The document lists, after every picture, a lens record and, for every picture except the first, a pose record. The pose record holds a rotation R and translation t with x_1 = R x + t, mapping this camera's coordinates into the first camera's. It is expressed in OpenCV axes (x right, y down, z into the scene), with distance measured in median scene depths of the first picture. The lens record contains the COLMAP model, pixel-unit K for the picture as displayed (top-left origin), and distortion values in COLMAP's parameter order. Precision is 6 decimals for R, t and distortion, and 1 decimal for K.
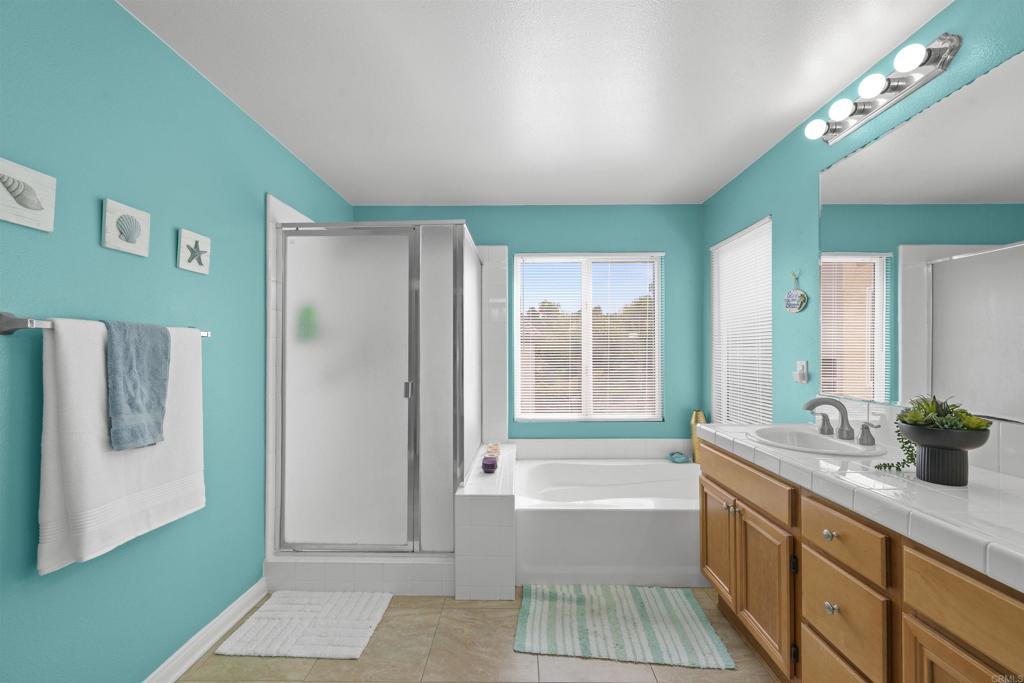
lens RADIAL K [[407.9, 0, 511.8], [0, 407.9, 348.0], [0, 0, 1]] dist [0.001704, 0.000948]
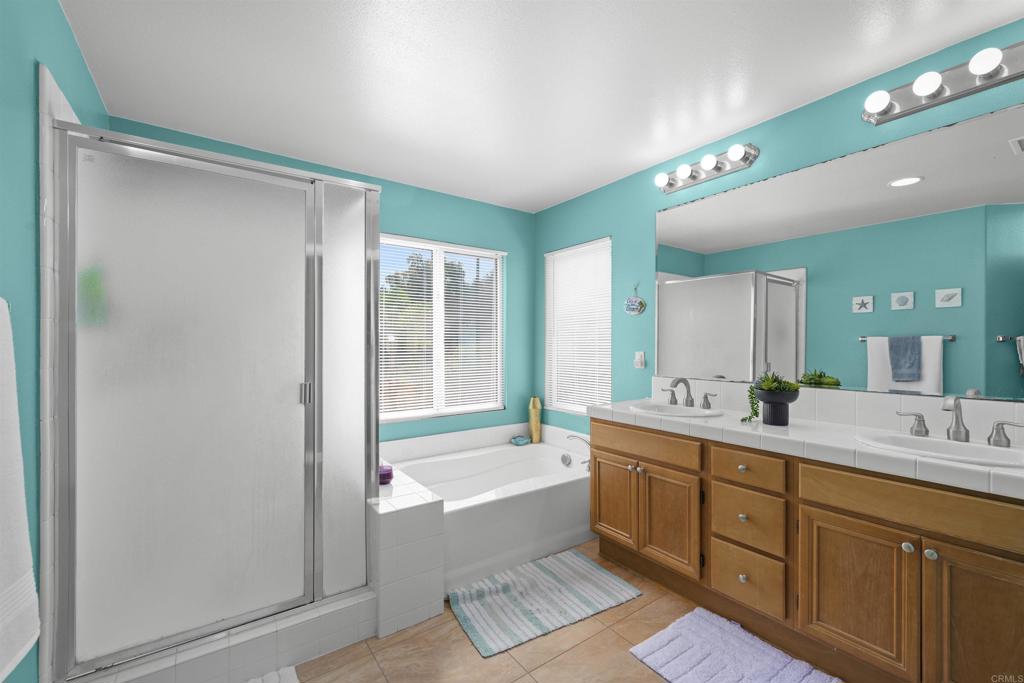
lens RADIAL K [[423.3, 0, 508.9], [0, 423.3, 344.7], [0, 0, 1]] dist [0.000739, -0.000409]
pose [[0.808060, 0.003565, 0.589090, -0.467843], [-0.008958, 0.999940, 0.006236, 0.004285], [-0.589032, -0.010316, 0.808044, 0.154883]]
